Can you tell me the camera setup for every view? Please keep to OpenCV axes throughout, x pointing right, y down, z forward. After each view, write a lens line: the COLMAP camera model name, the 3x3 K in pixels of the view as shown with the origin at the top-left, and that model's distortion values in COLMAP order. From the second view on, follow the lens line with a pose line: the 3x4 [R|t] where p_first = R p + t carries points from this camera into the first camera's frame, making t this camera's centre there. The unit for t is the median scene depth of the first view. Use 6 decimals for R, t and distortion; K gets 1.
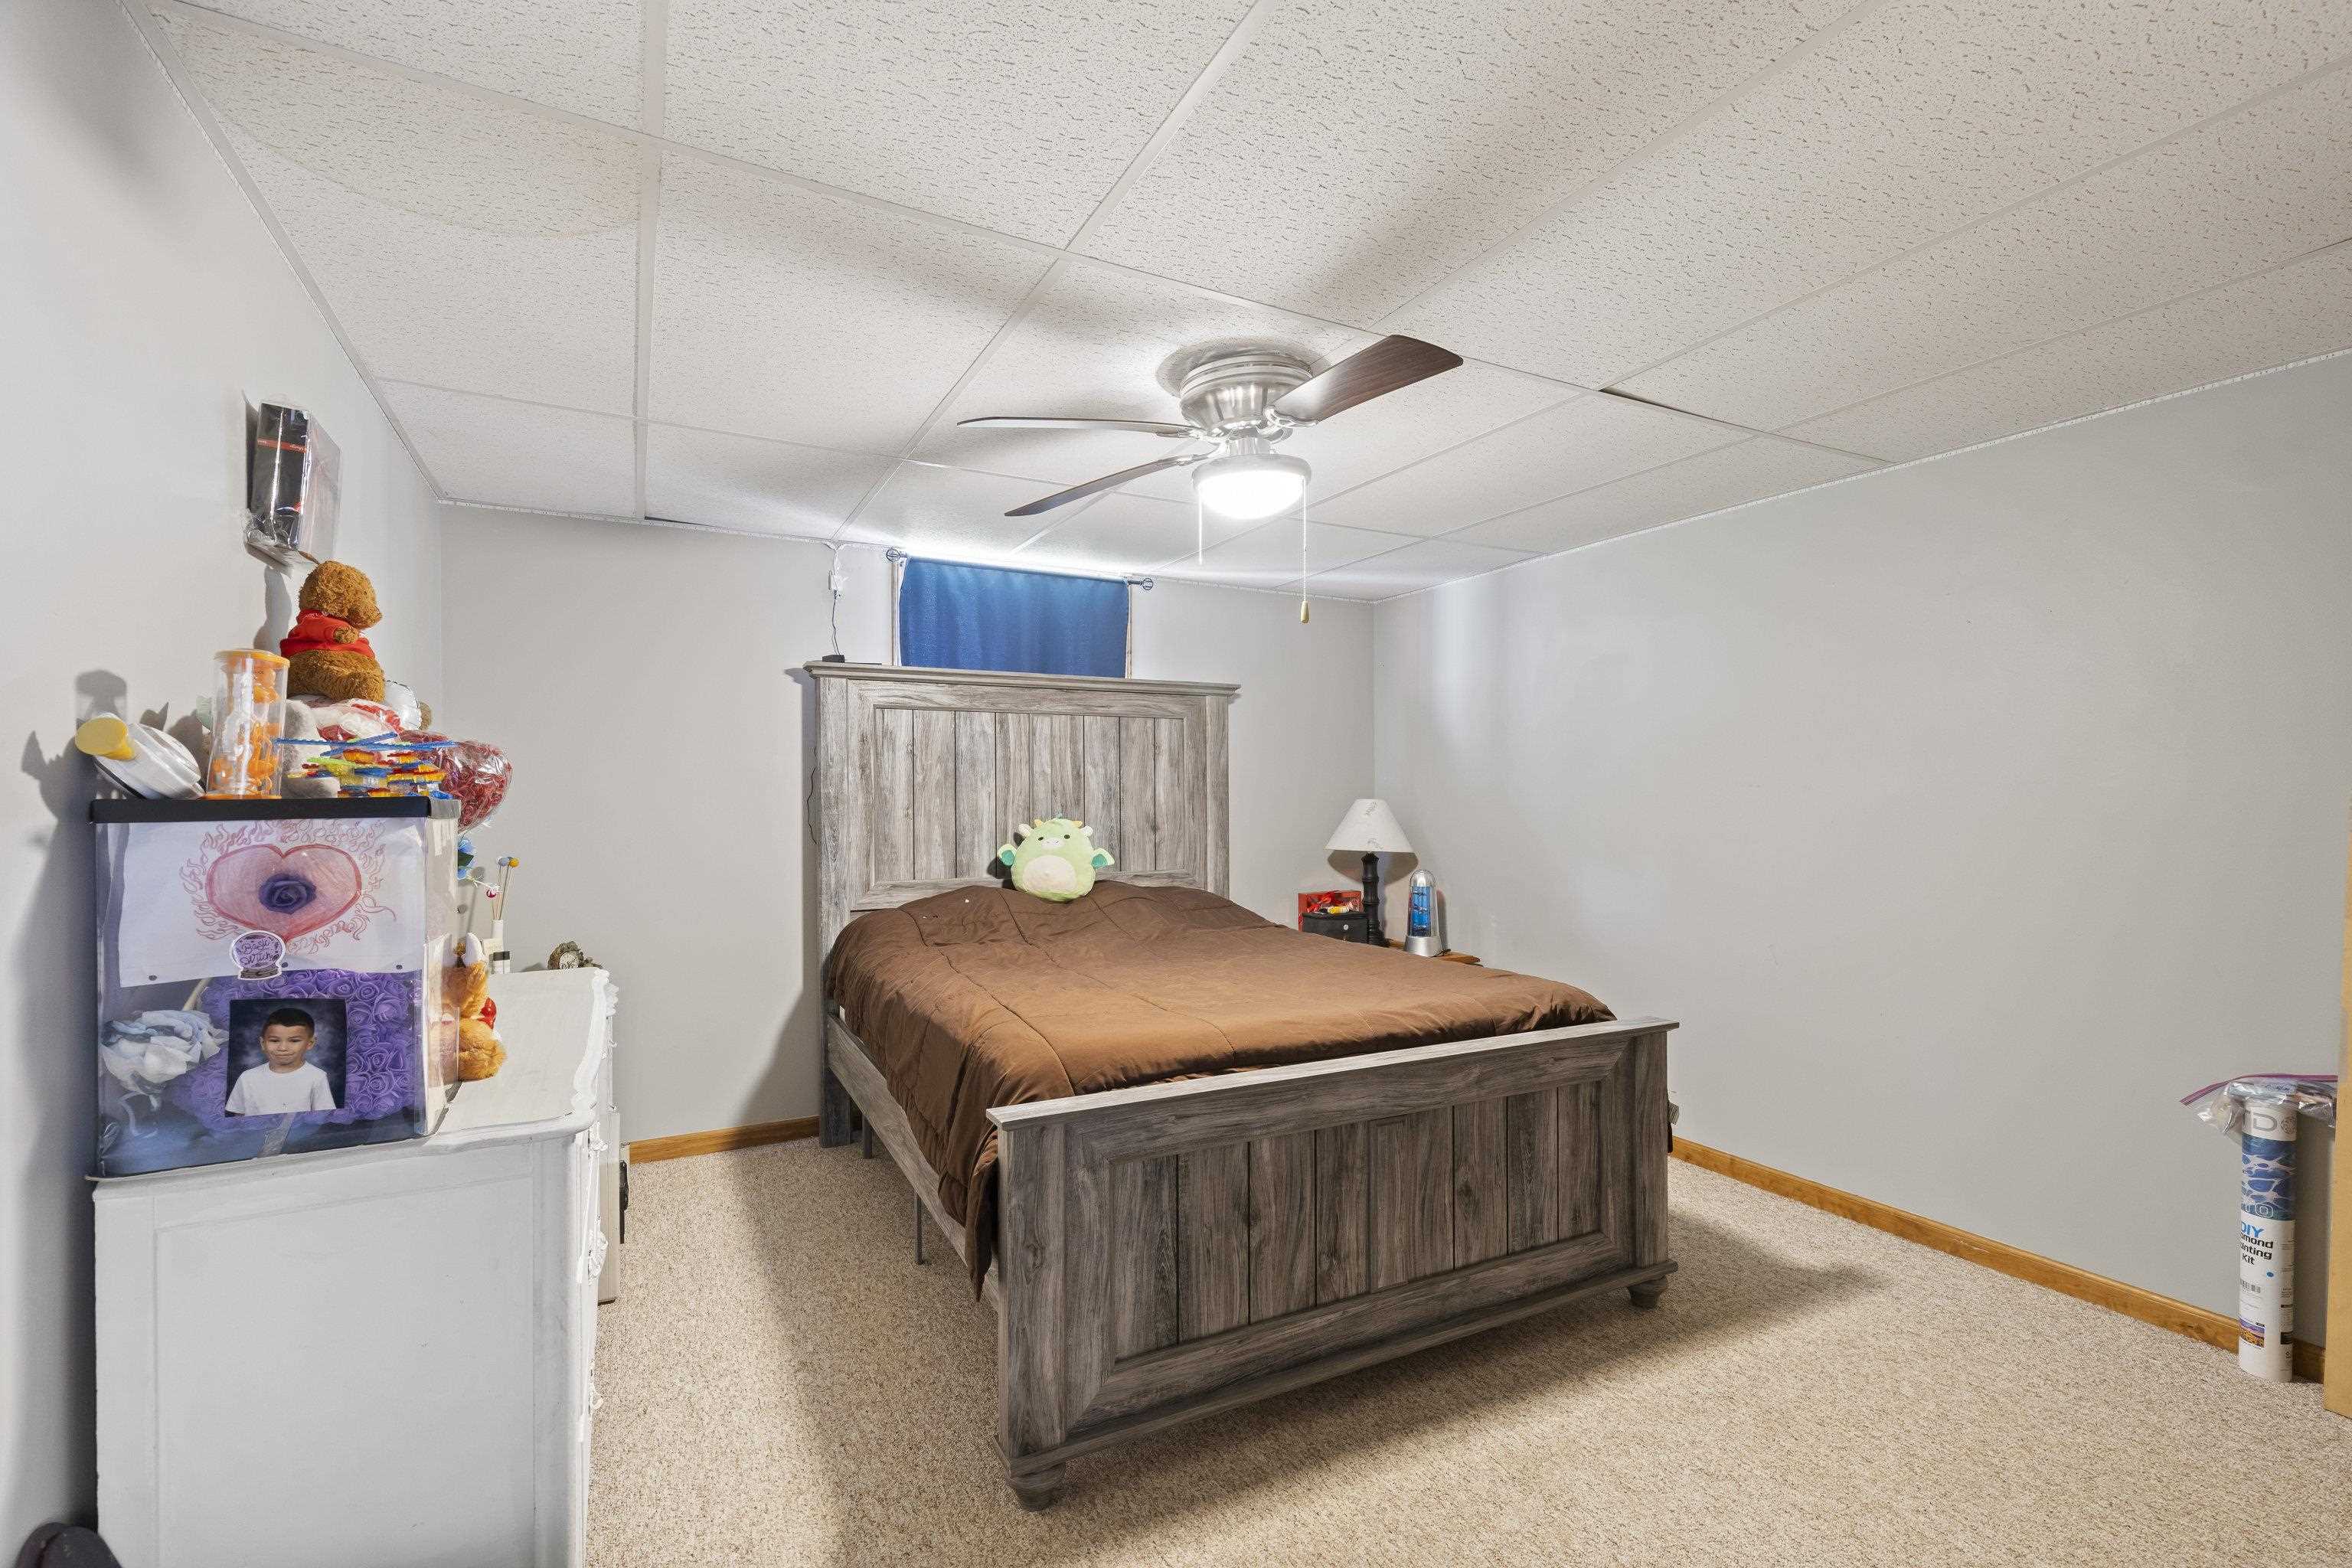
lens RADIAL K [[1078.4, 0, 1182.5], [0, 1078.4, 786.6], [0, 0, 1]] dist [0.001769, 0.000228]
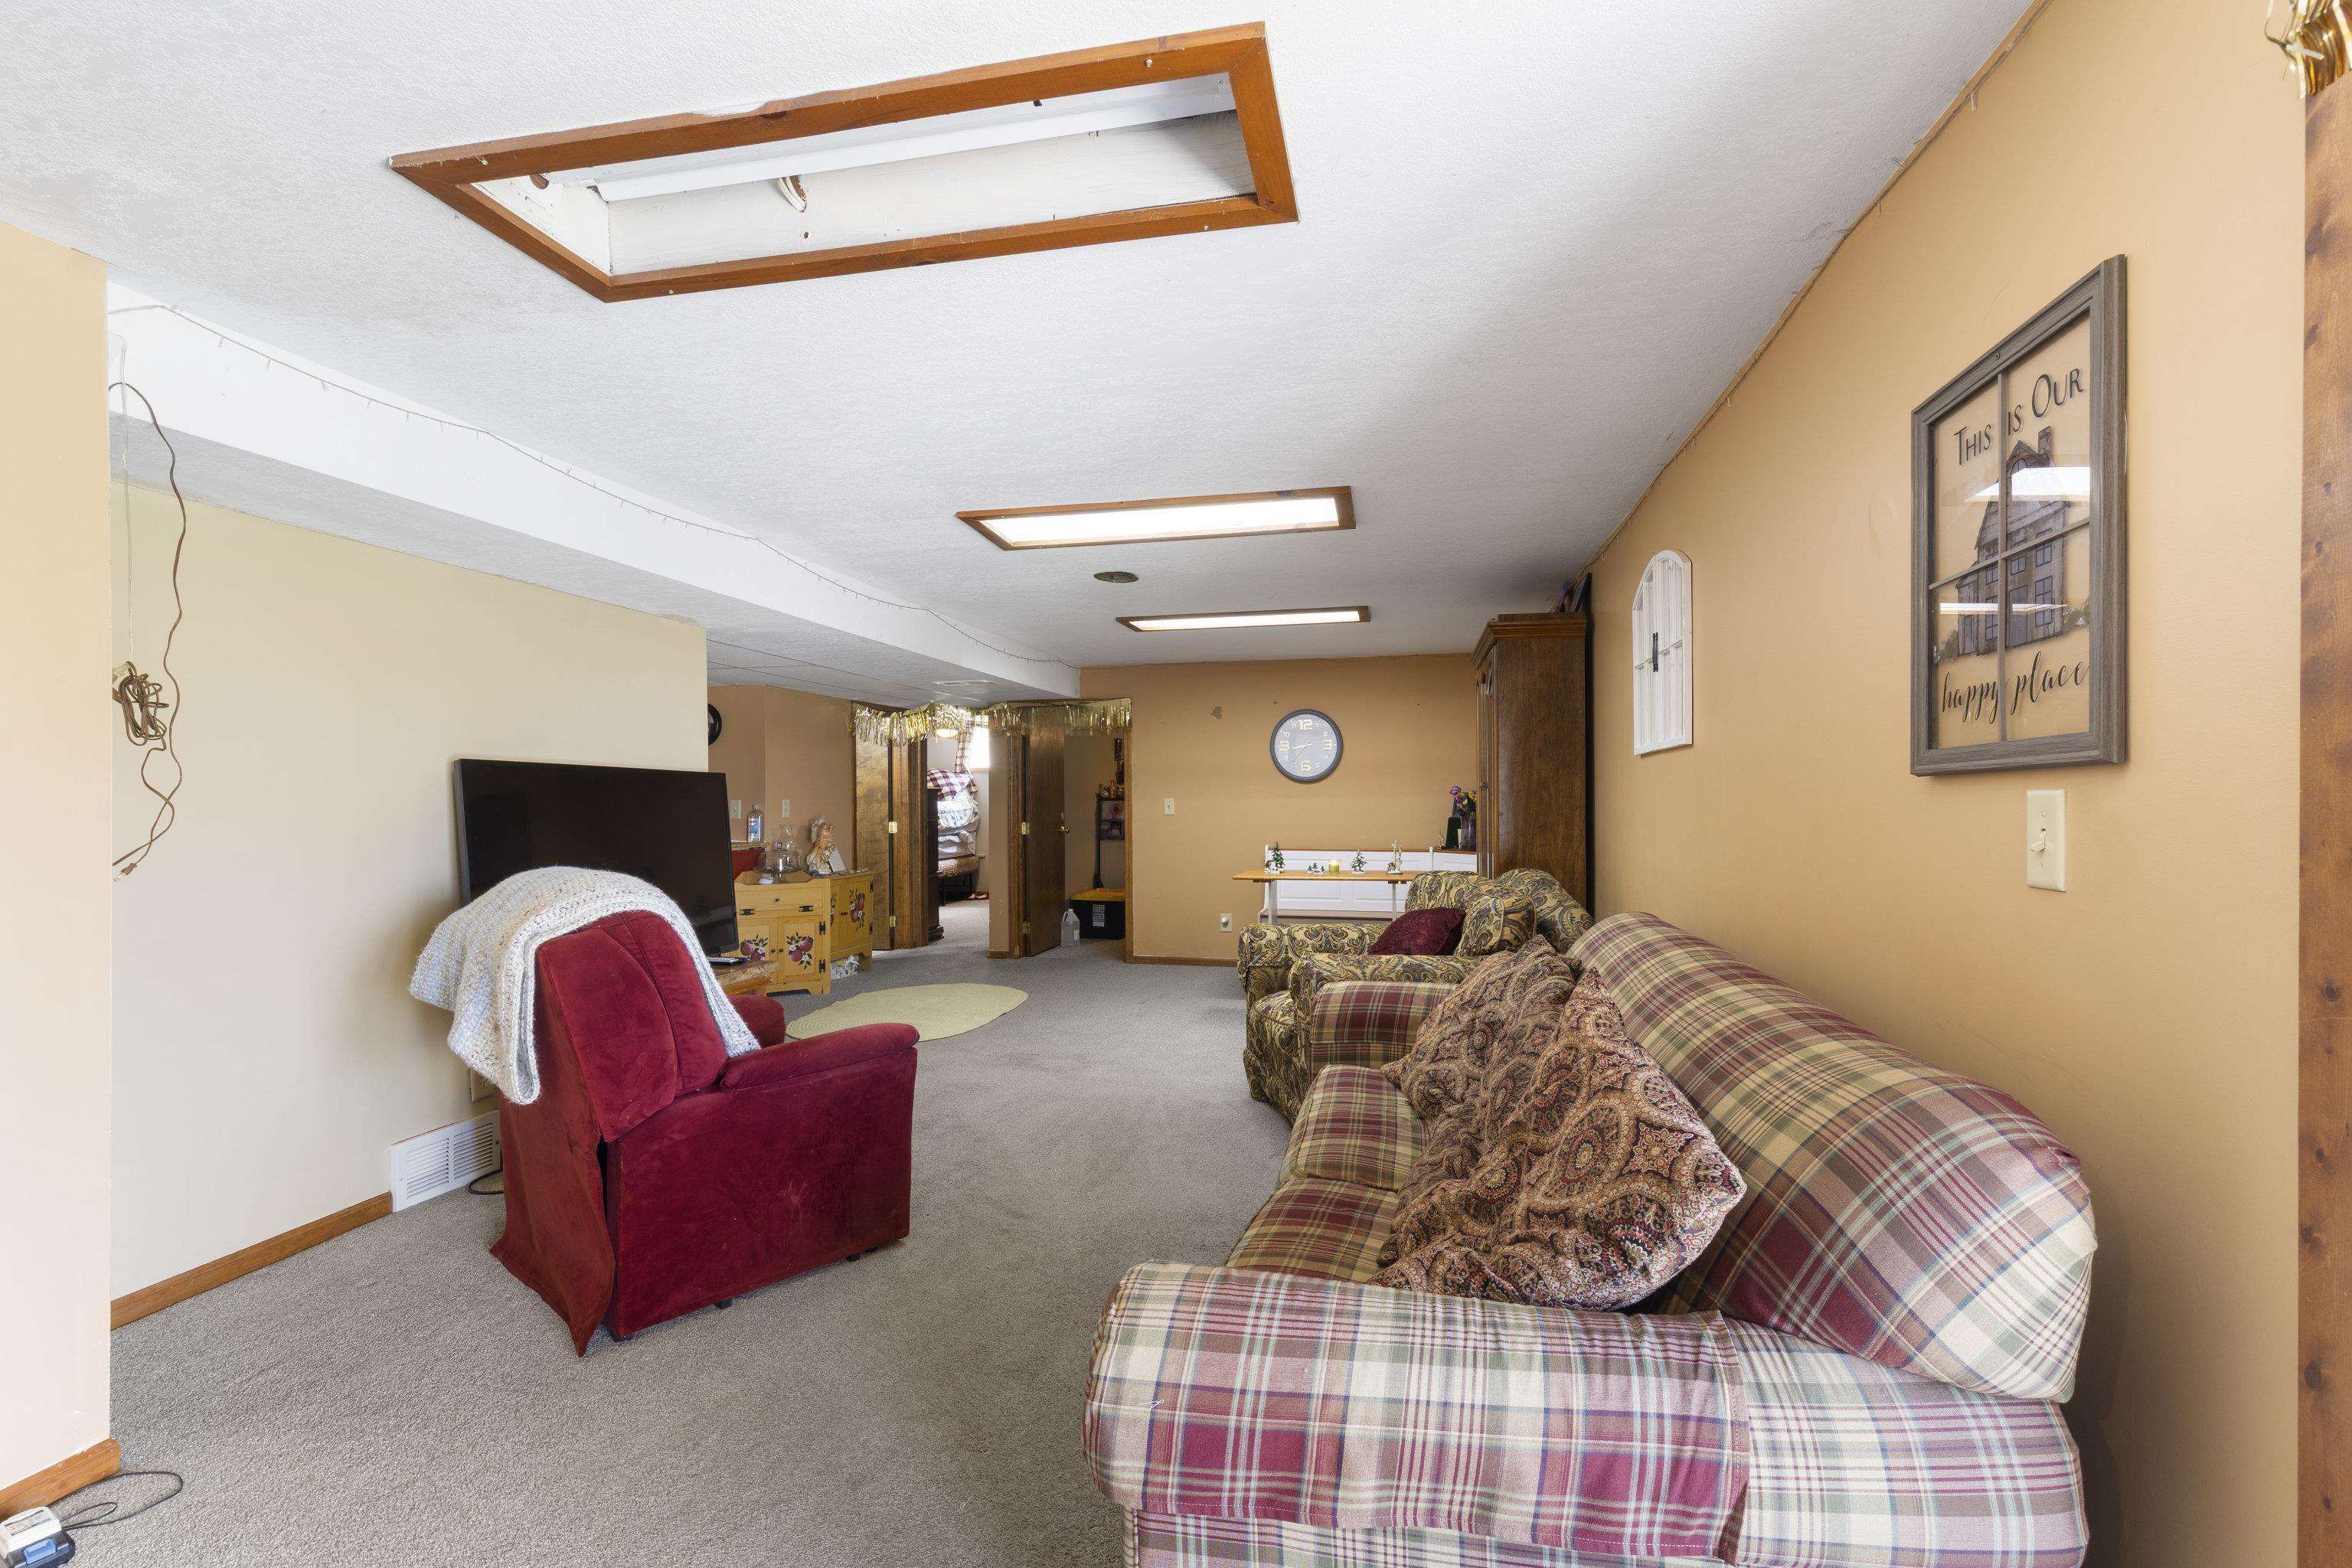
lens RADIAL K [[1078.4, 0, 1175.6], [0, 1078.4, 793.3], [0, 0, 1]] dist [0.001769, 0.000228]
pose [[0.768966, -0.000798, -0.639290, 5.329524], [0.001926, 0.999998, 0.001068, -0.042366], [0.639287, -0.002052, 0.768965, -5.620943]]
